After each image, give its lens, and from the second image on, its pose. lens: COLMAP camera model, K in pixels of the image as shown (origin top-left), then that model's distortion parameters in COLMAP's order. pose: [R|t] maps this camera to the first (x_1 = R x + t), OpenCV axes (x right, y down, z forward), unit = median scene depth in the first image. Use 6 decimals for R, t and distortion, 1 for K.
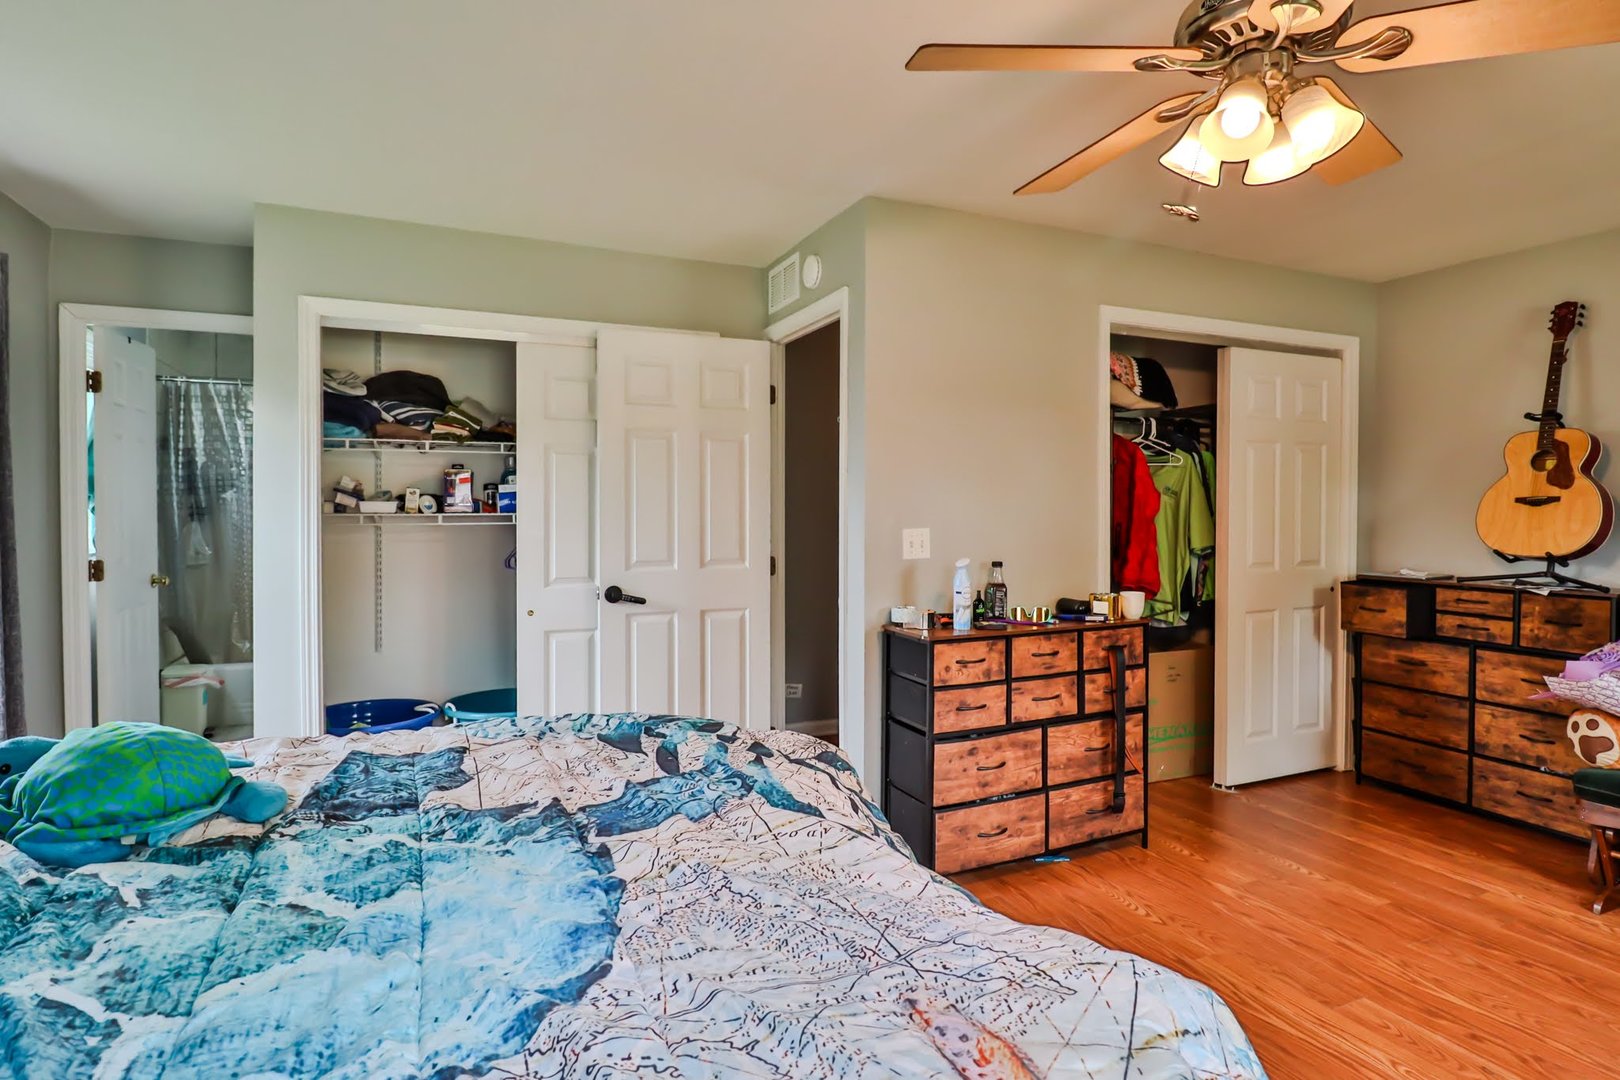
lens RADIAL K [[837.0, 0, 829.1], [0, 837.0, 531.7], [0, 0, 1]] dist [0.010572, -0.019498]
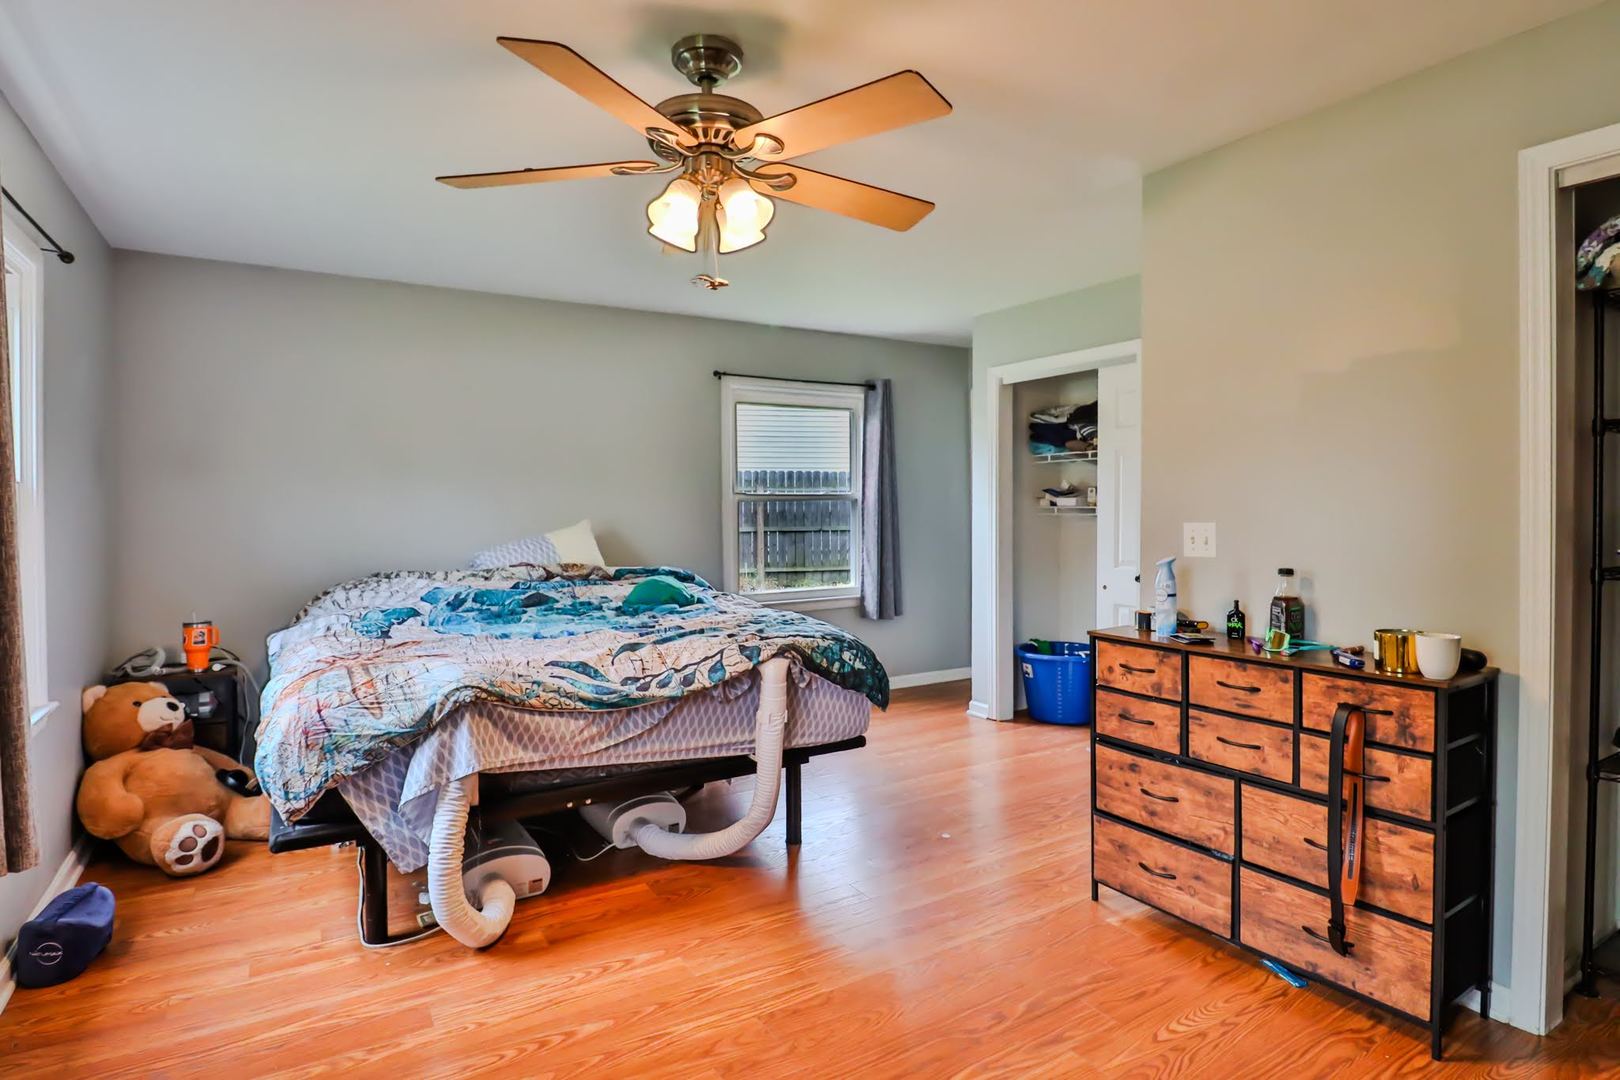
lens RADIAL K [[837.0, 0, 829.1], [0, 837.0, 531.7], [0, 0, 1]] dist [0.010572, -0.019498]
pose [[0.144906, 0.028709, -0.989029, 0.964594], [-0.020571, 0.999450, 0.025997, -0.009418], [0.989232, 0.016579, 0.145417, 0.511213]]
